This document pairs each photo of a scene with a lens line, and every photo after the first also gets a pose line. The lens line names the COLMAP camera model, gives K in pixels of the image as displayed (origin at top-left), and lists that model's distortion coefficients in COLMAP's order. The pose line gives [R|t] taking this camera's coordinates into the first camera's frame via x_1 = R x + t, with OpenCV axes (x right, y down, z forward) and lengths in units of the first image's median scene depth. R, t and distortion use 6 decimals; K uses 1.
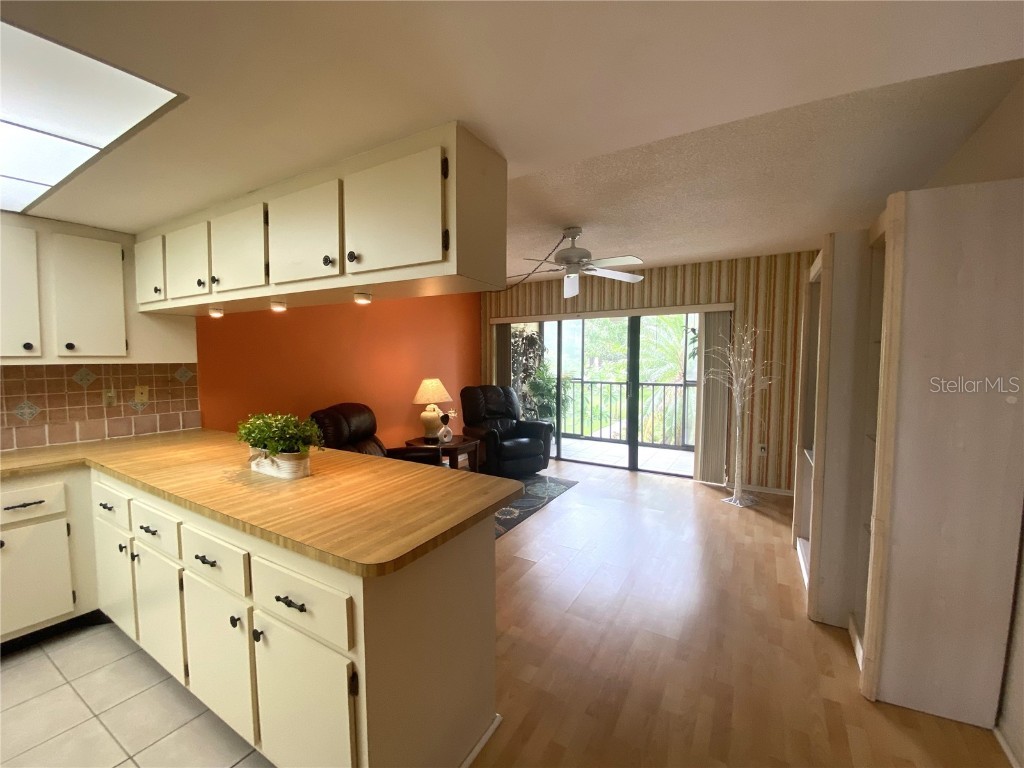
lens RADIAL K [[419.3, 0, 508.2], [0, 419.3, 381.6], [0, 0, 1]] dist [0.022486, -0.022133]
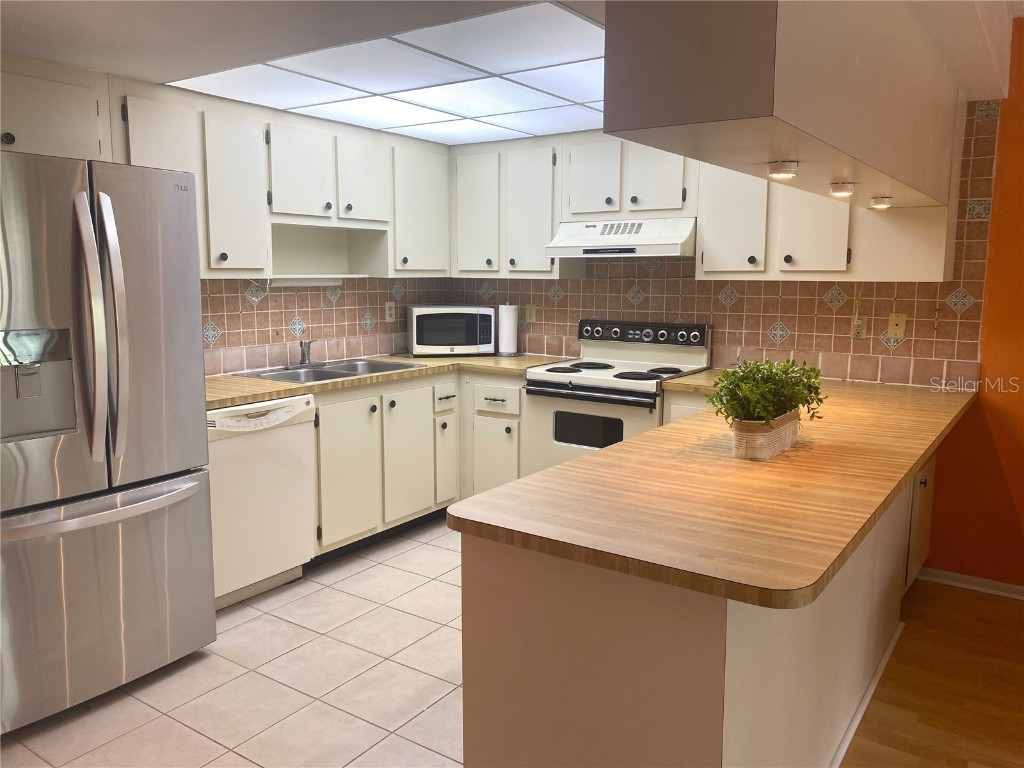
lens RADIAL K [[787.7, 0, 509.2], [0, 787.7, 388.6], [0, 0, 1]] dist [0.000510, -0.002621]
pose [[-0.077038, 0.150952, -0.985535, 0.549084], [-0.056411, 0.986229, 0.155468, -0.039325], [0.995431, 0.067572, -0.067462, 0.522526]]
